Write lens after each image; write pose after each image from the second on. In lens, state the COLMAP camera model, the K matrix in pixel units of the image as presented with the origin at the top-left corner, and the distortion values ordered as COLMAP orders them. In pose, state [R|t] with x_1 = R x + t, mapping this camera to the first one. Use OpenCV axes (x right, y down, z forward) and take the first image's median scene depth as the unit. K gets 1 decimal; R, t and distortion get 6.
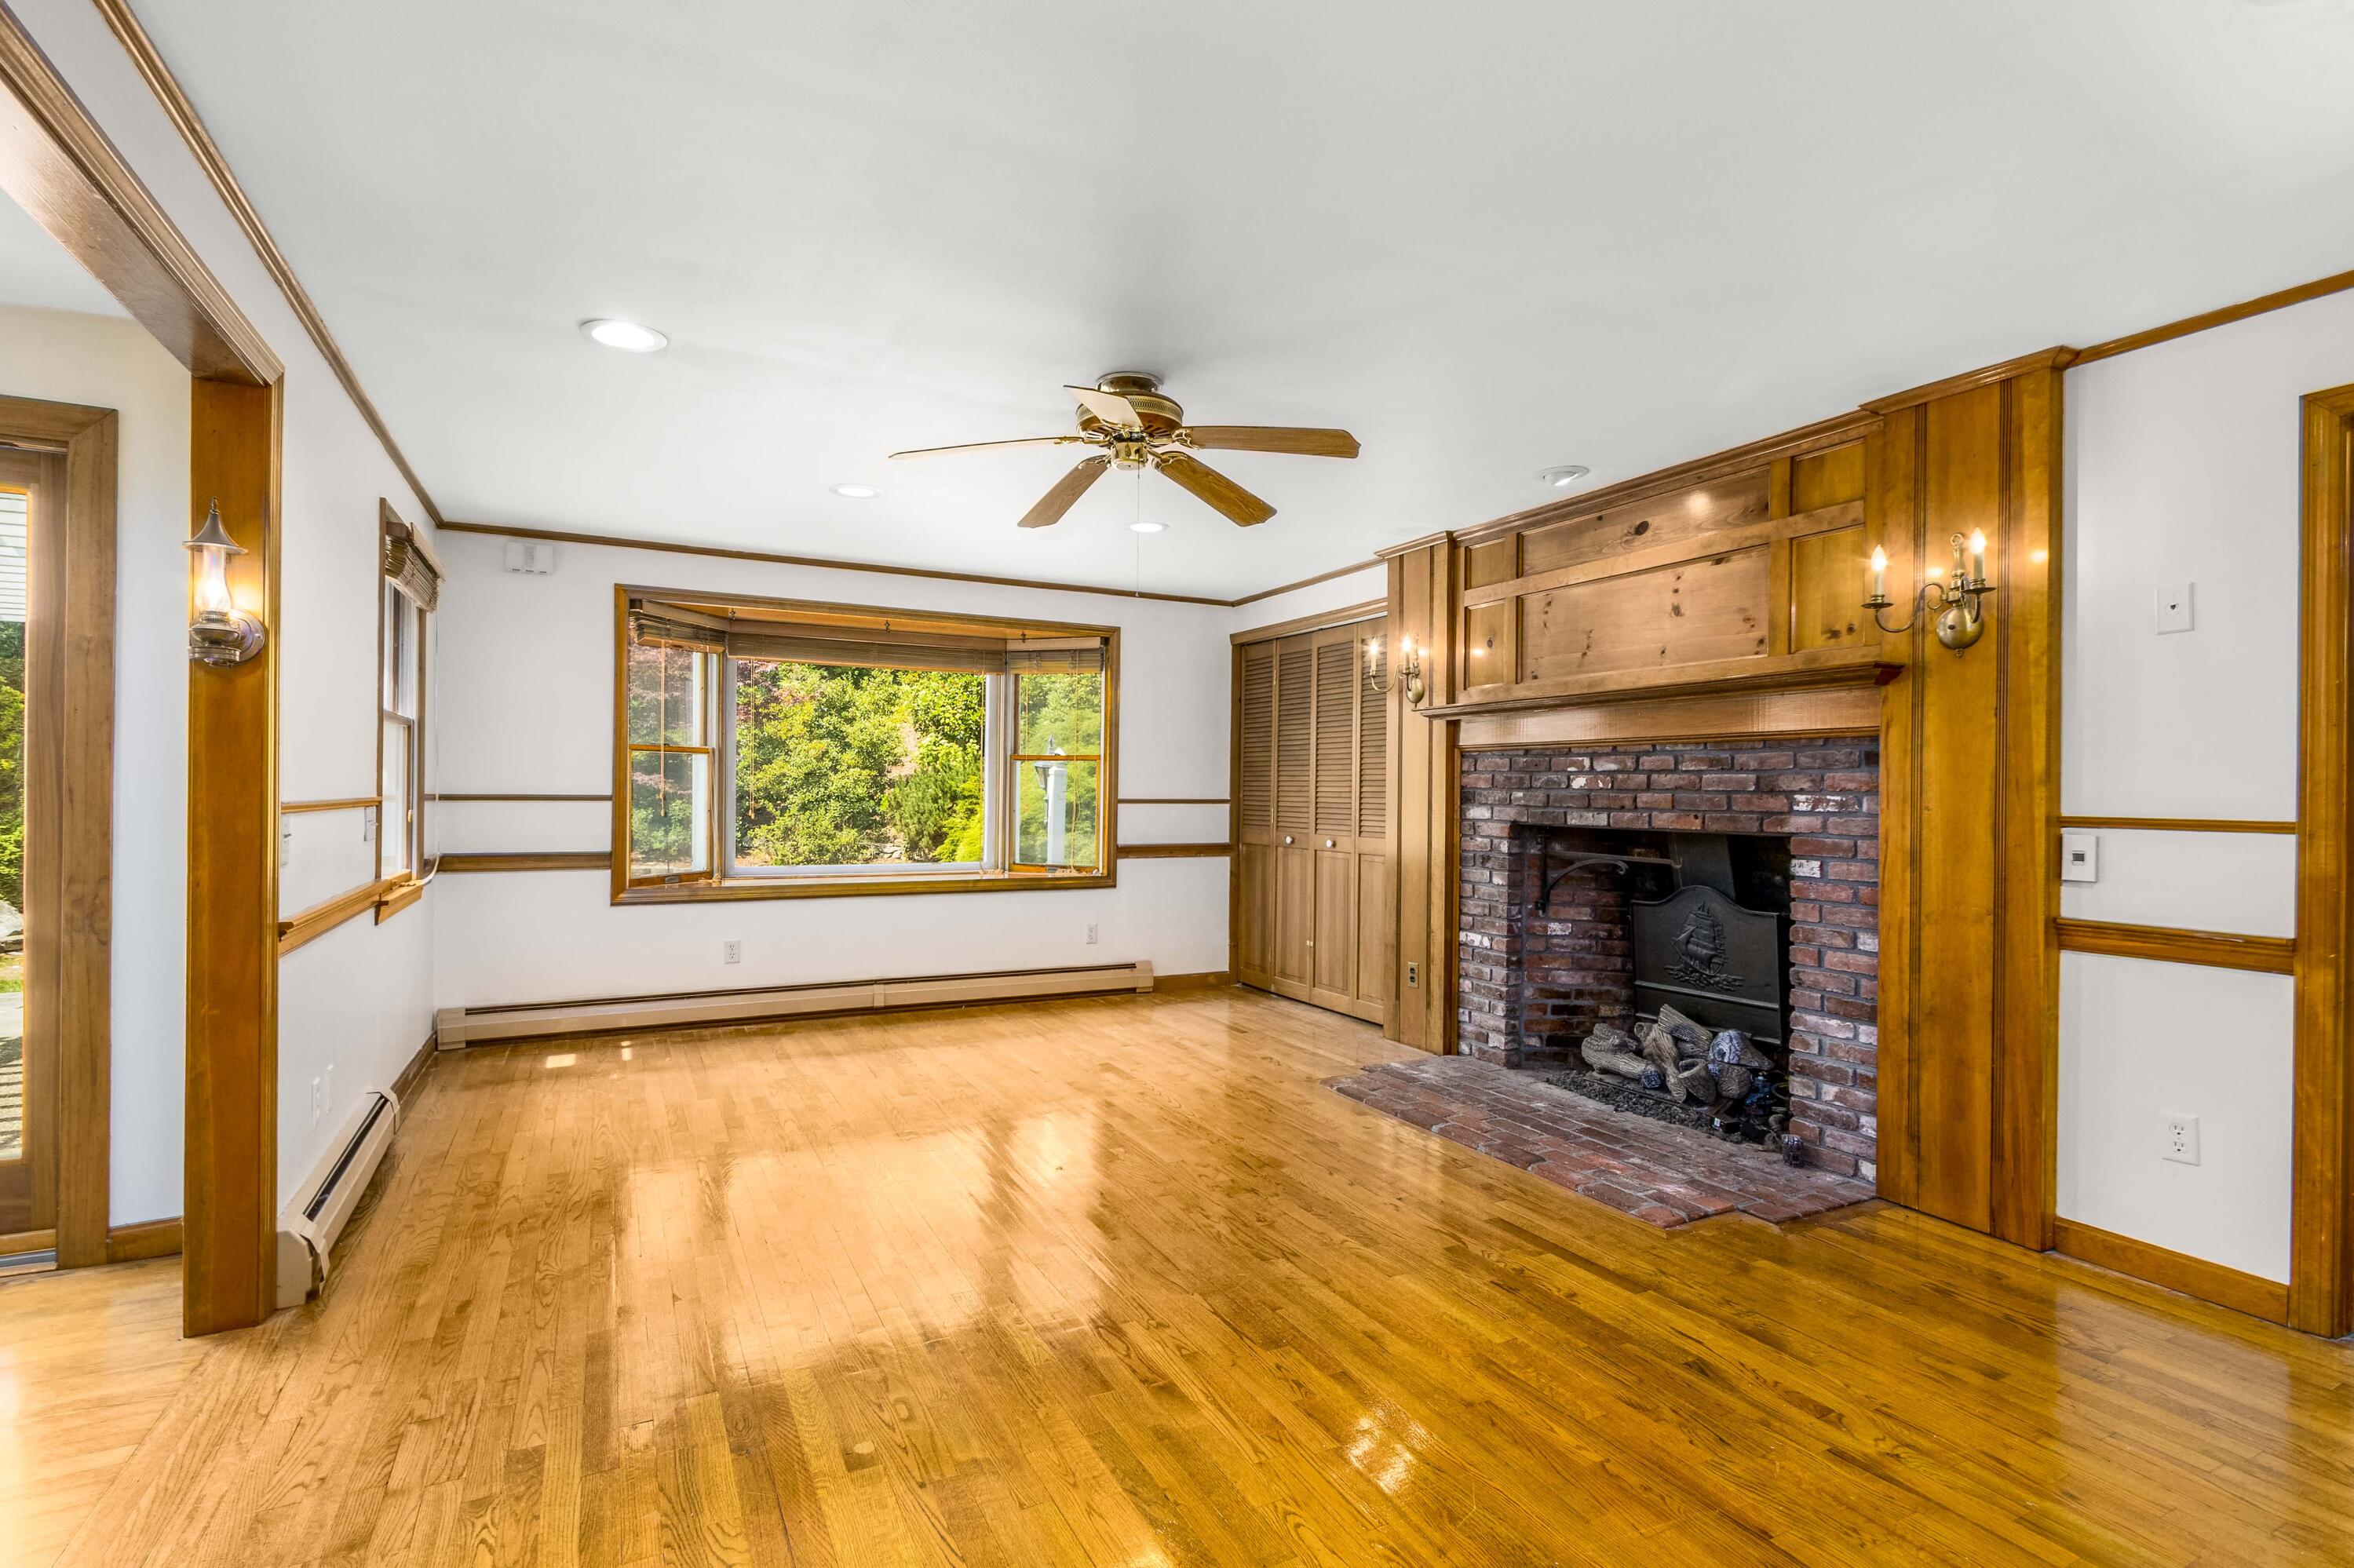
lens RADIAL K [[1084.9, 0, 1139.3], [0, 1084.9, 785.2], [0, 0, 1]] dist [-0.000141, -0.001975]
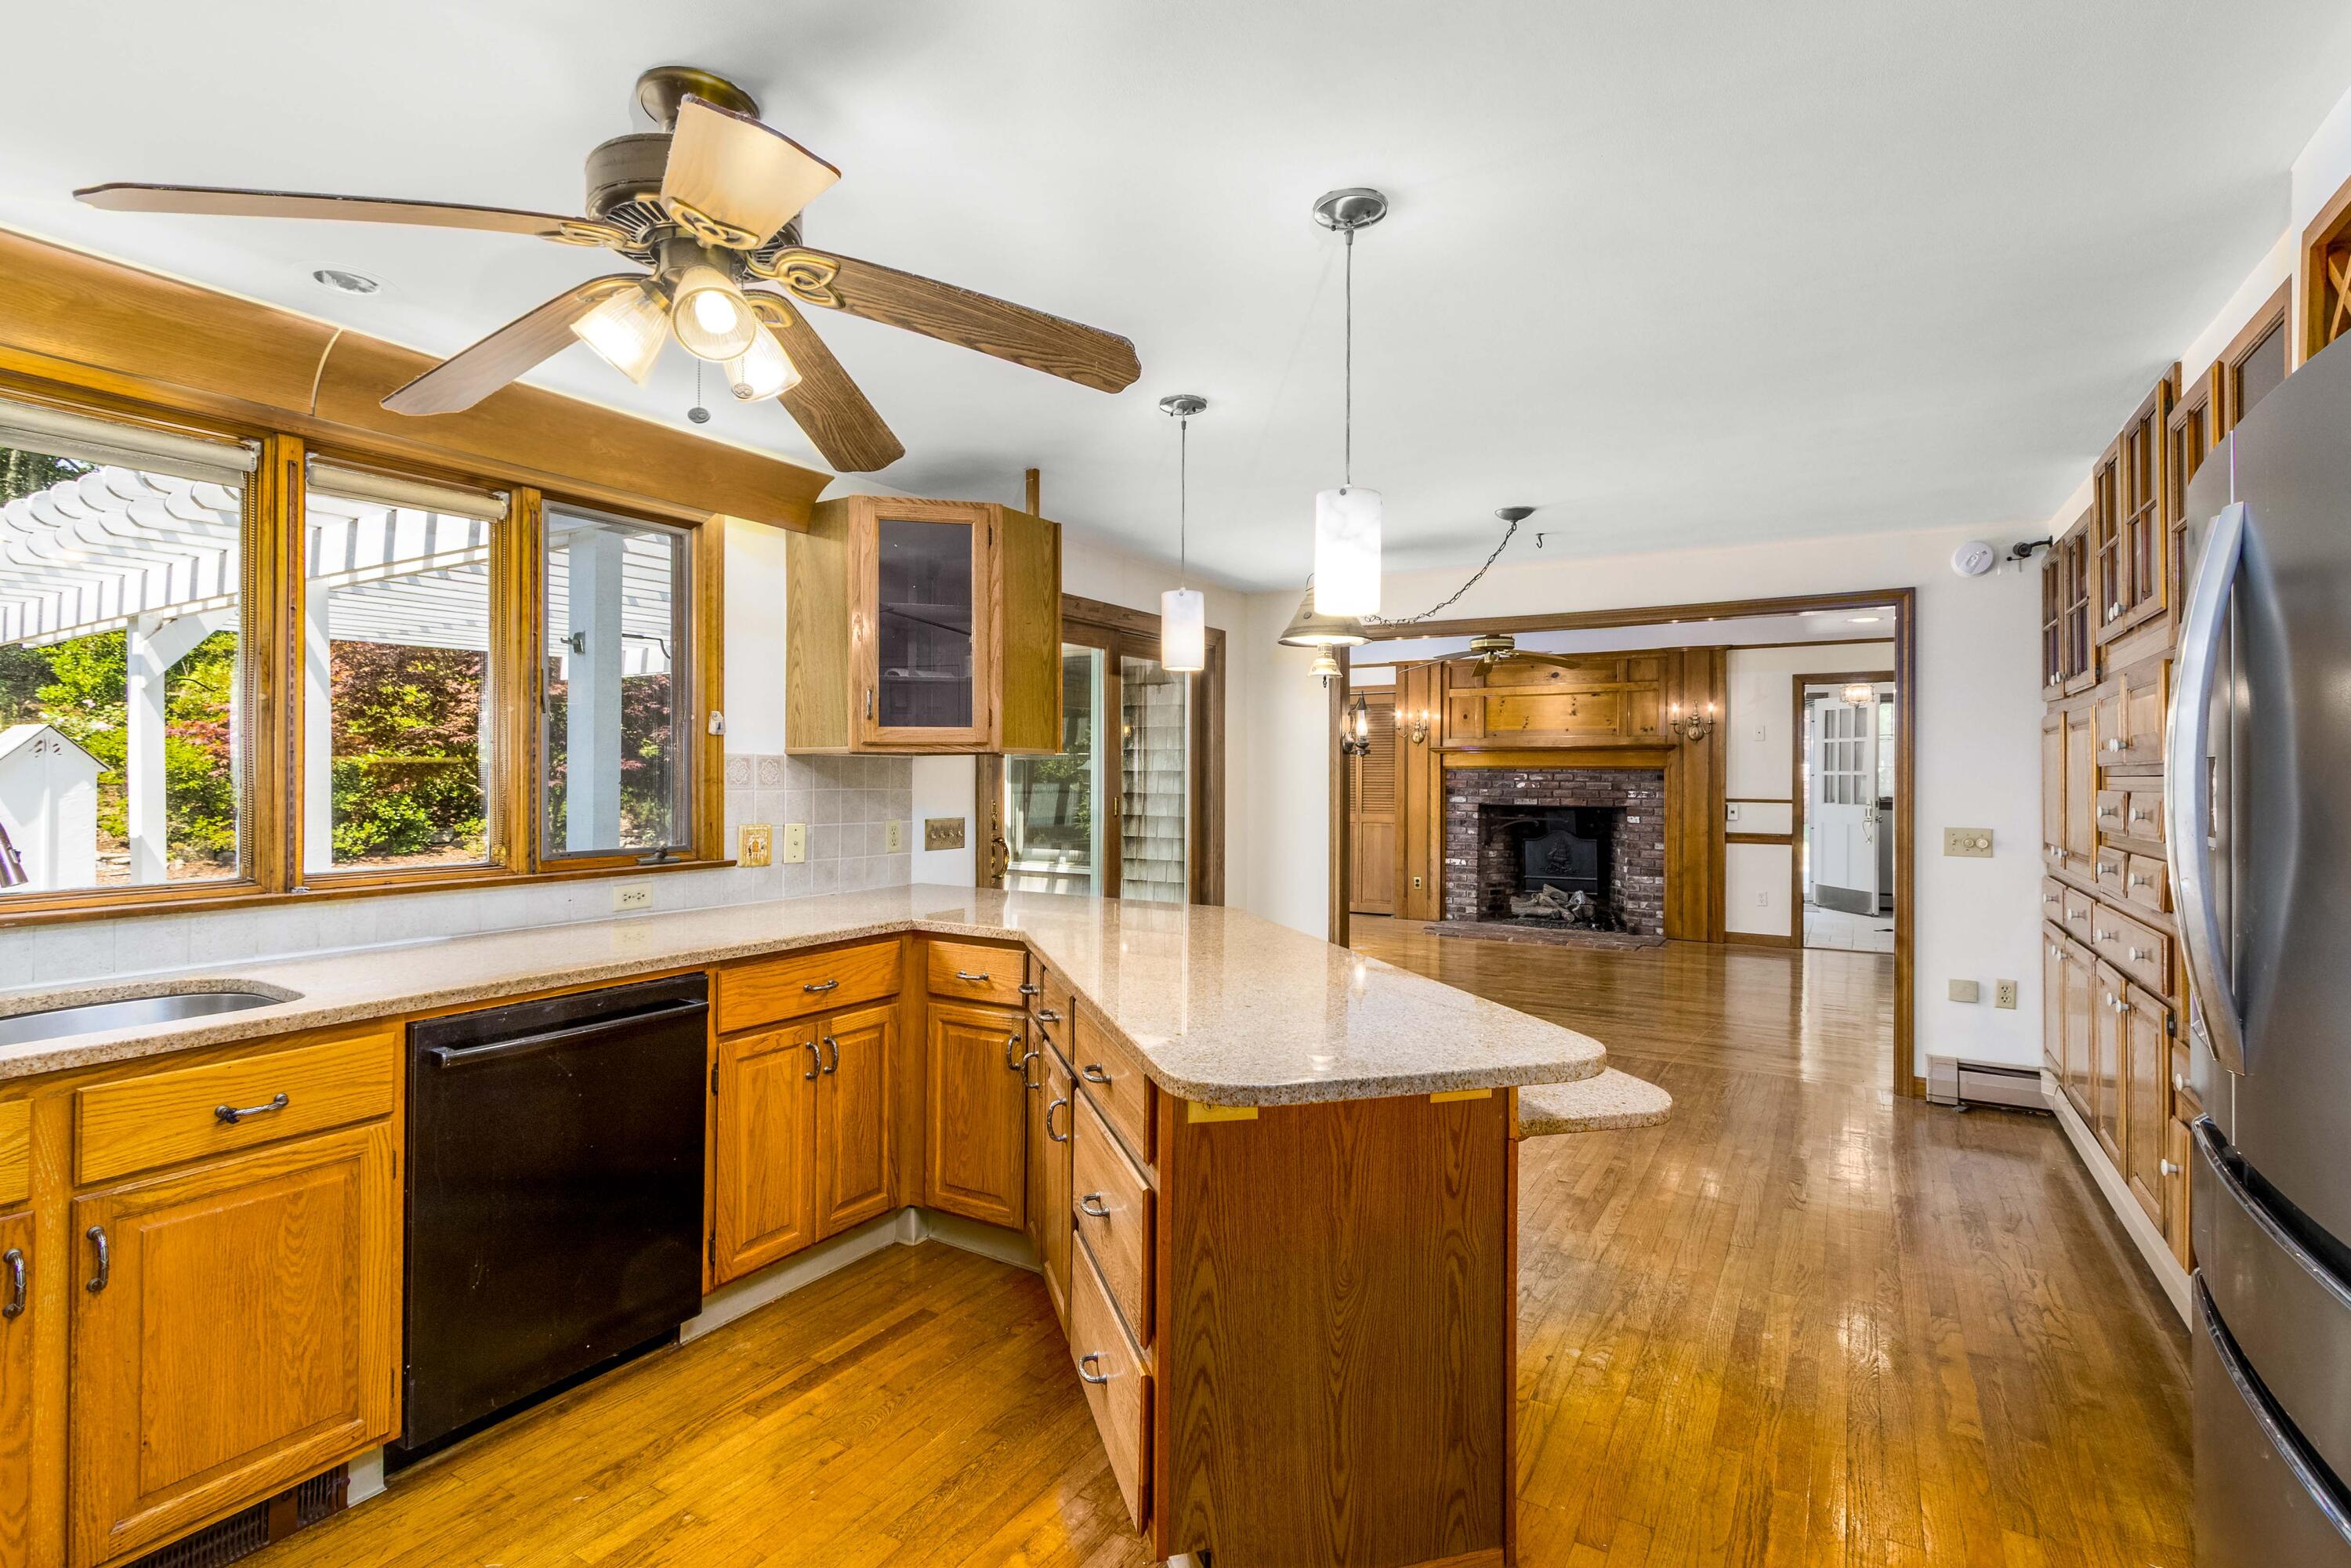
lens RADIAL K [[1083.6, 0, 1170.6], [0, 1083.6, 768.4], [0, 0, 1]] dist [-0.000141, -0.001975]
pose [[0.846897, -0.001884, 0.531754, -1.396643], [0.000577, 0.999996, 0.002624, -0.043606], [-0.531757, -0.001915, 0.846895, -0.493874]]
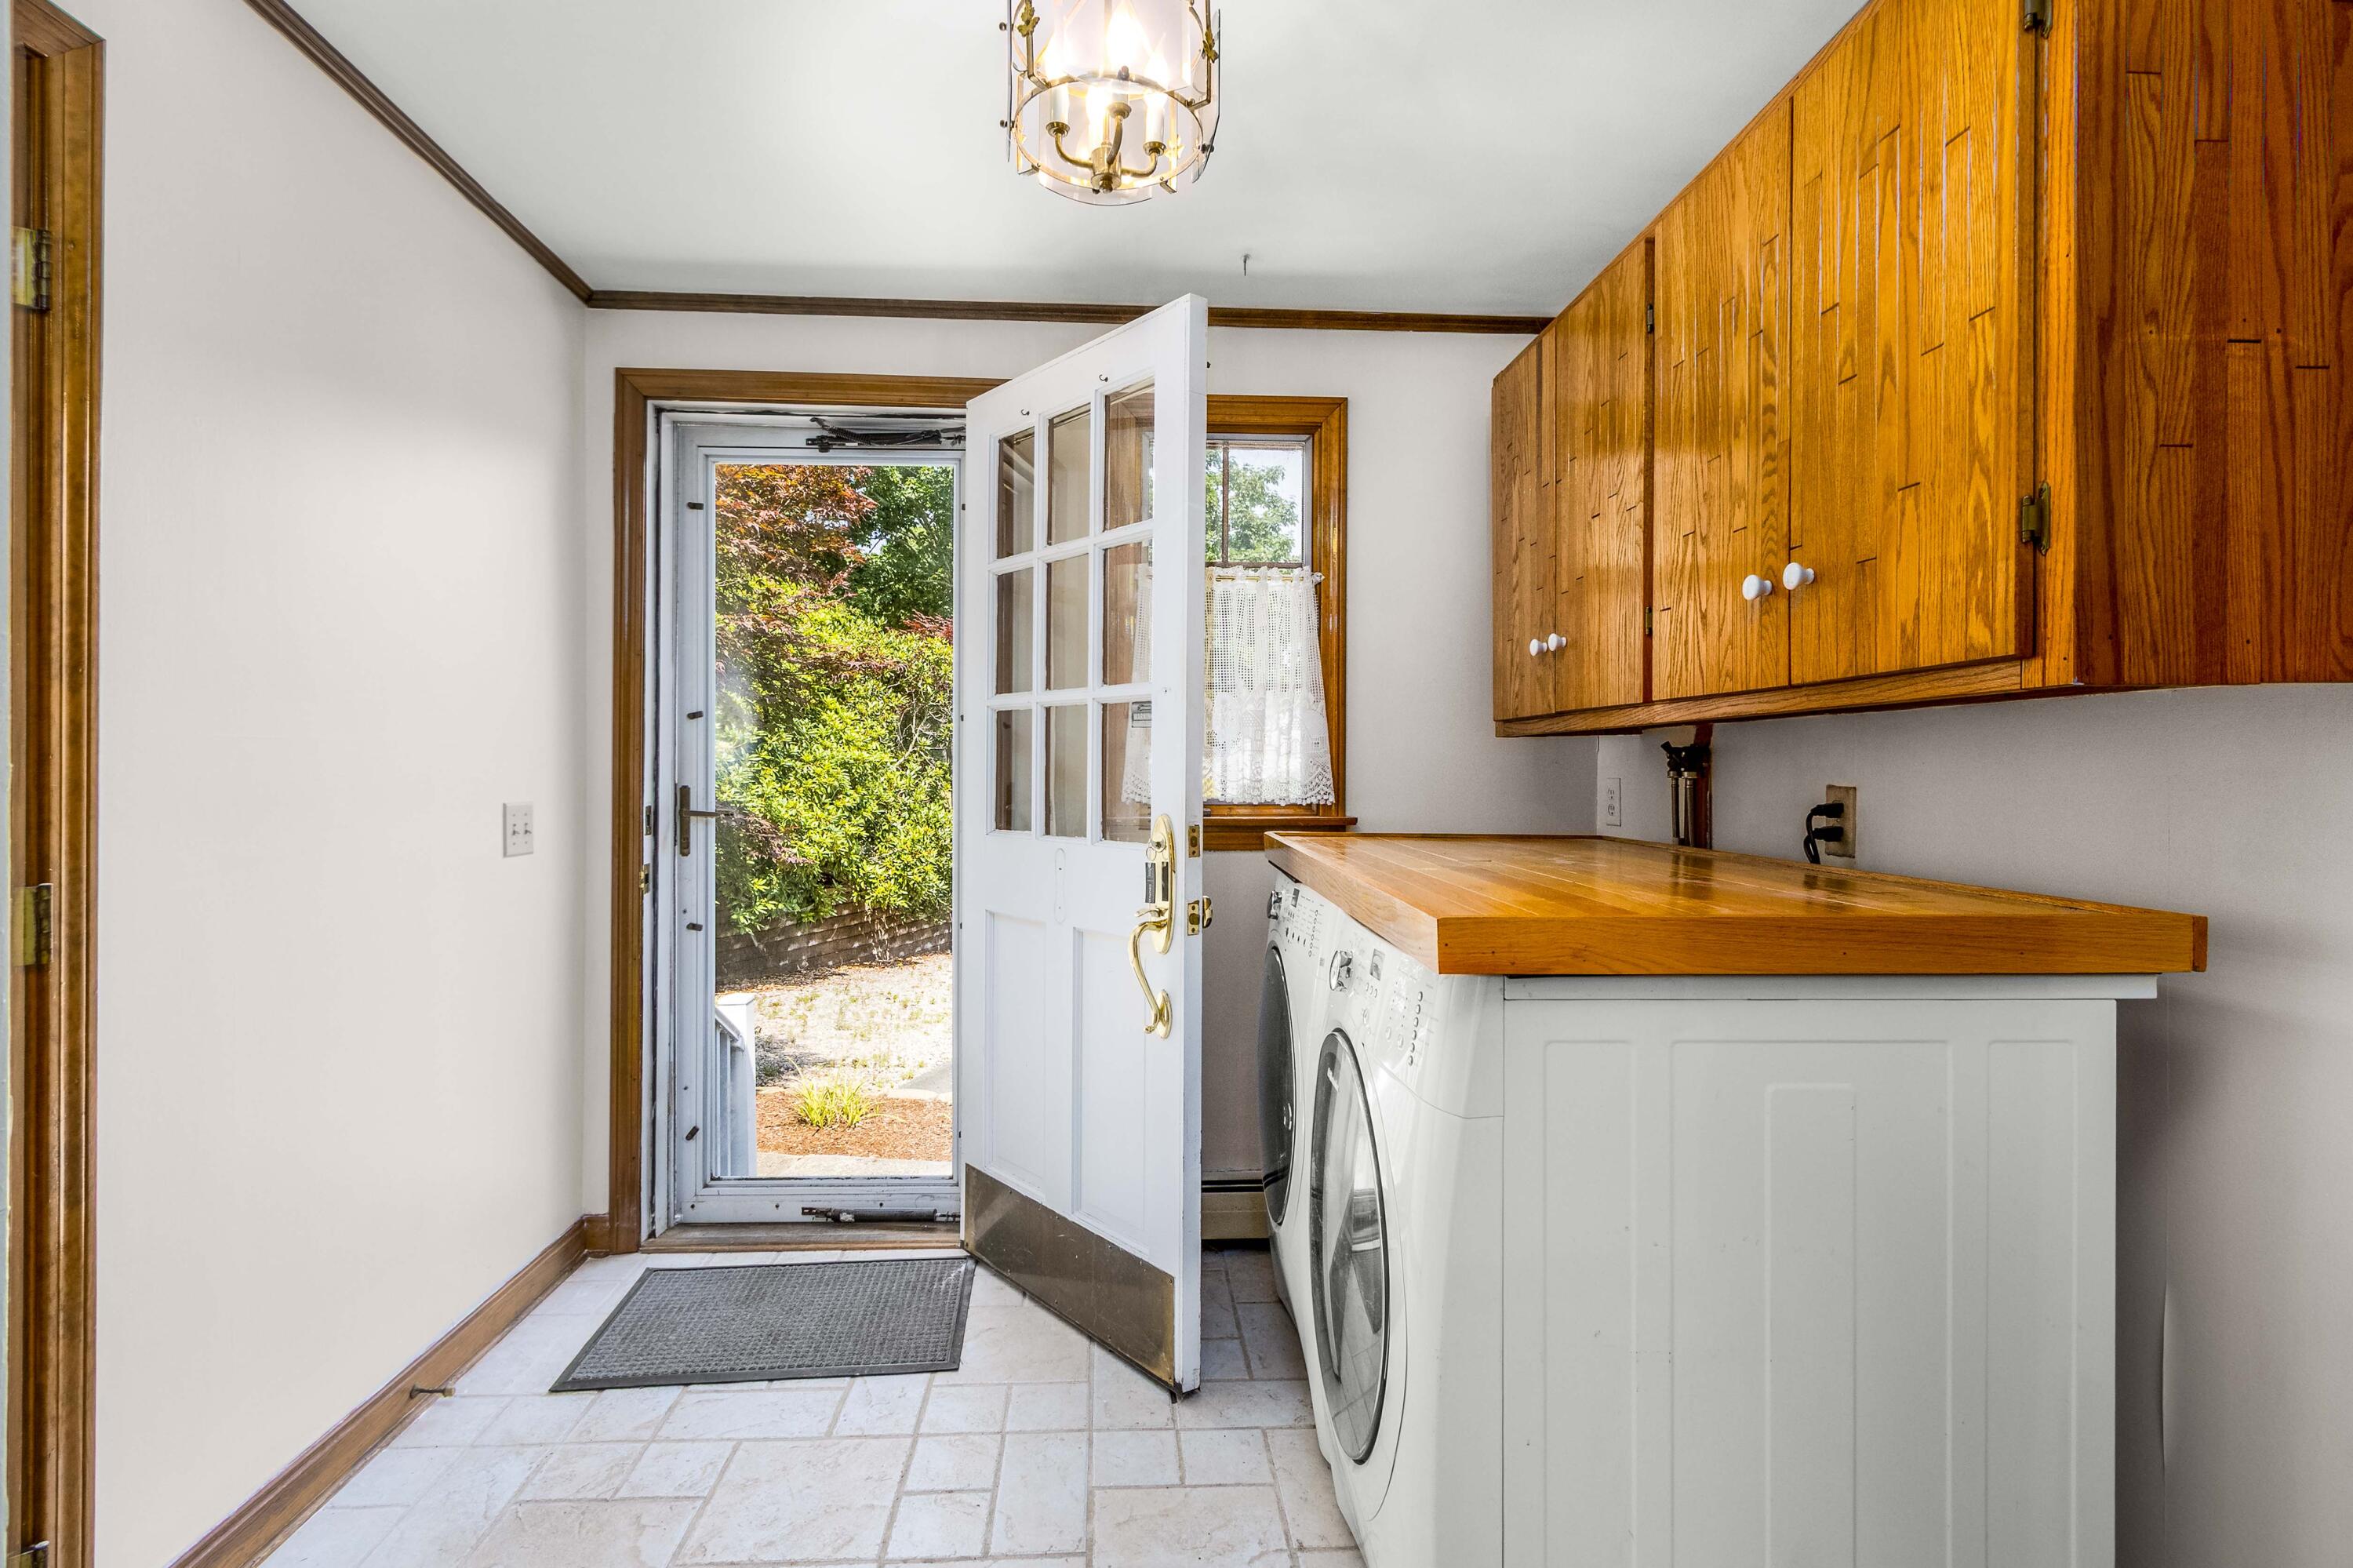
lens RADIAL K [[1084.6, 0, 1171.0], [0, 1084.6, 780.6], [0, 0, 1]] dist [-0.000141, -0.001975]
pose [[0.386343, -0.005571, 0.922338, 0.752949], [-0.005367, 0.999951, 0.008288, 0.013306], [-0.922339, -0.008152, 0.386295, 0.529170]]
